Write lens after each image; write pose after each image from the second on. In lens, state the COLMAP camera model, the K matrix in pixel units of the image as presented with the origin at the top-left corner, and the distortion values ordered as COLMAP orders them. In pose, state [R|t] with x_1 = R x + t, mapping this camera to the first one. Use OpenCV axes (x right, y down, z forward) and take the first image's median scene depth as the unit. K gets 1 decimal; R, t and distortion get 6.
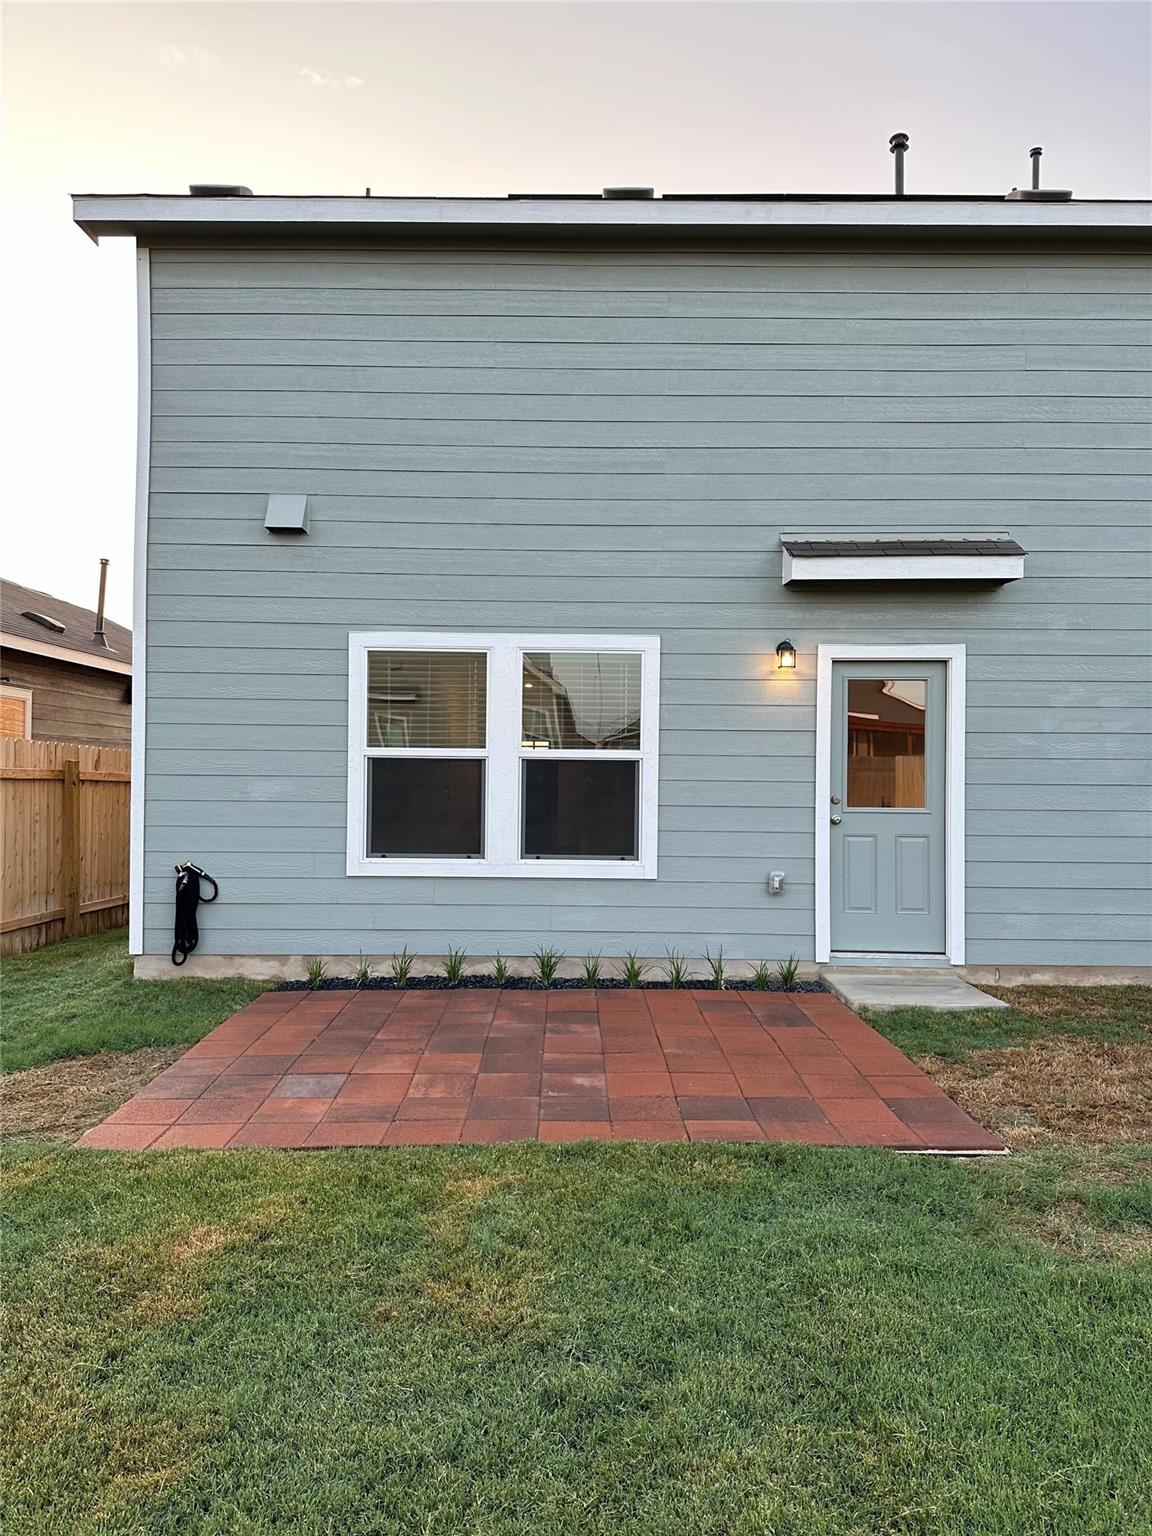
lens RADIAL K [[1078.7, 0, 576.0], [0, 1078.7, 768.0], [0, 0, 1]] dist [0.062753, -0.000159]
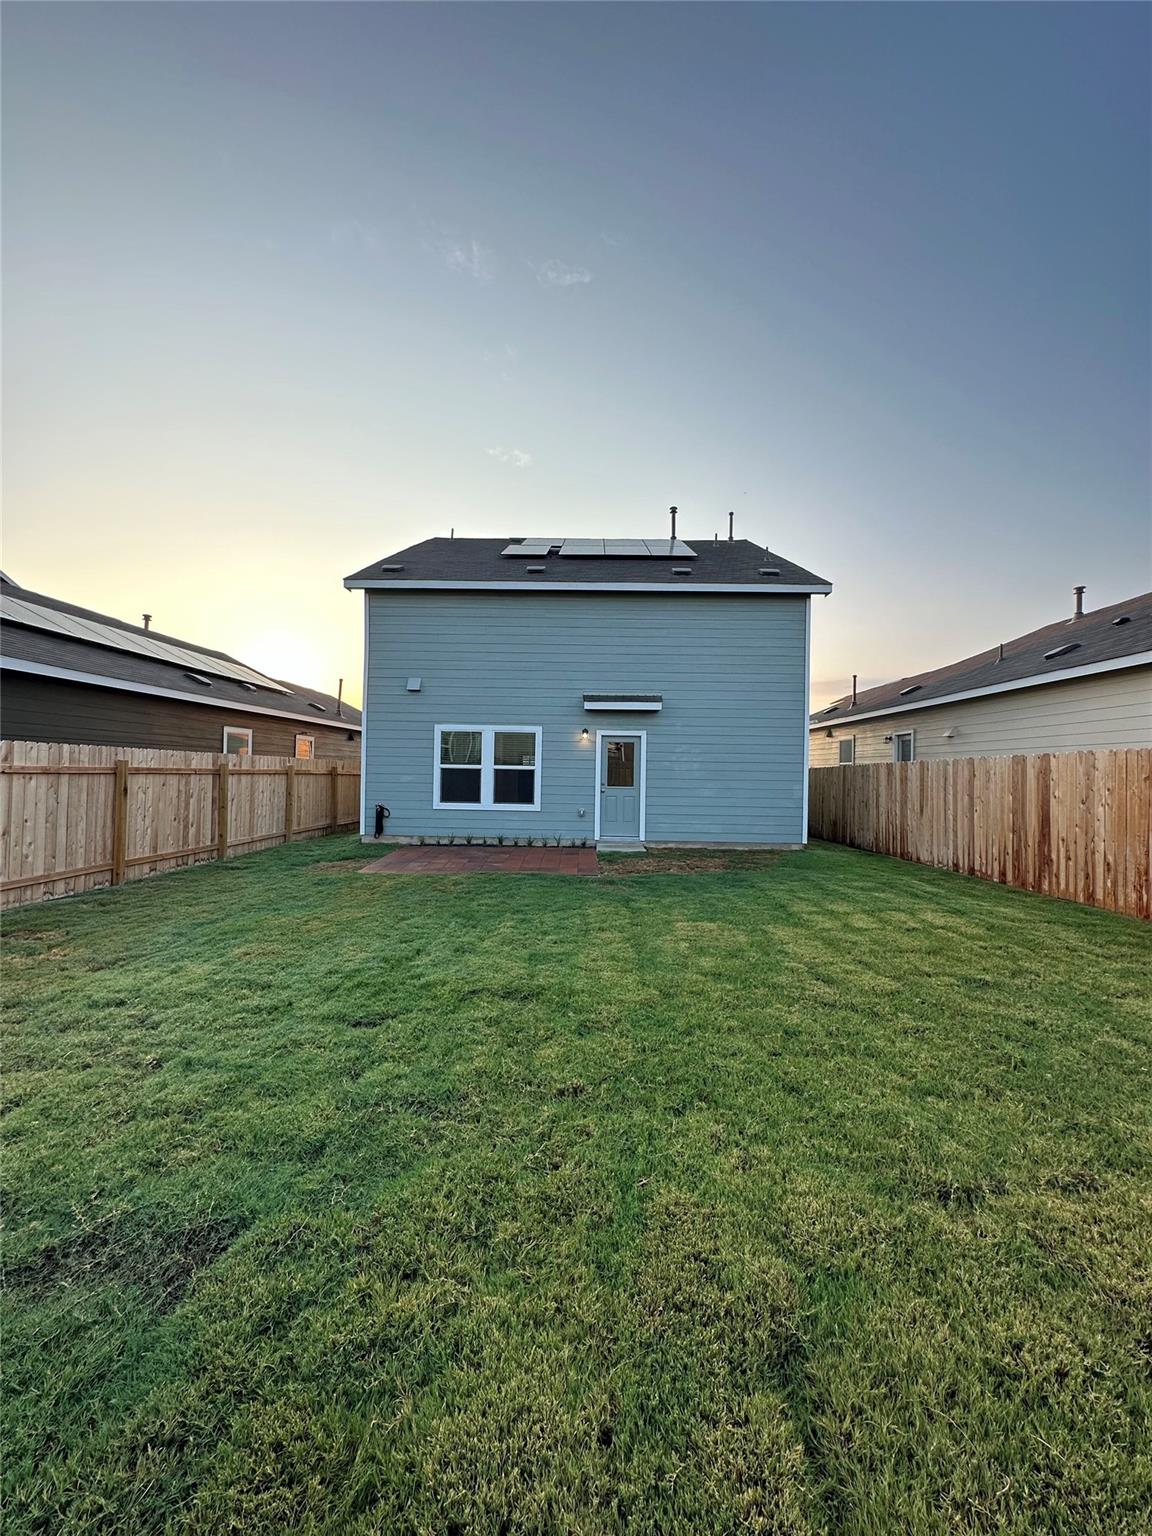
lens RADIAL K [[616.3, 0, 576.0], [0, 616.3, 768.0], [0, 0, 1]] dist [0.000180, 0.000011]
pose [[0.999834, 0.006194, -0.017147, 0.198163], [-0.006067, 0.999954, 0.007425, -0.024978], [0.017193, -0.007320, 0.999825, -0.643645]]
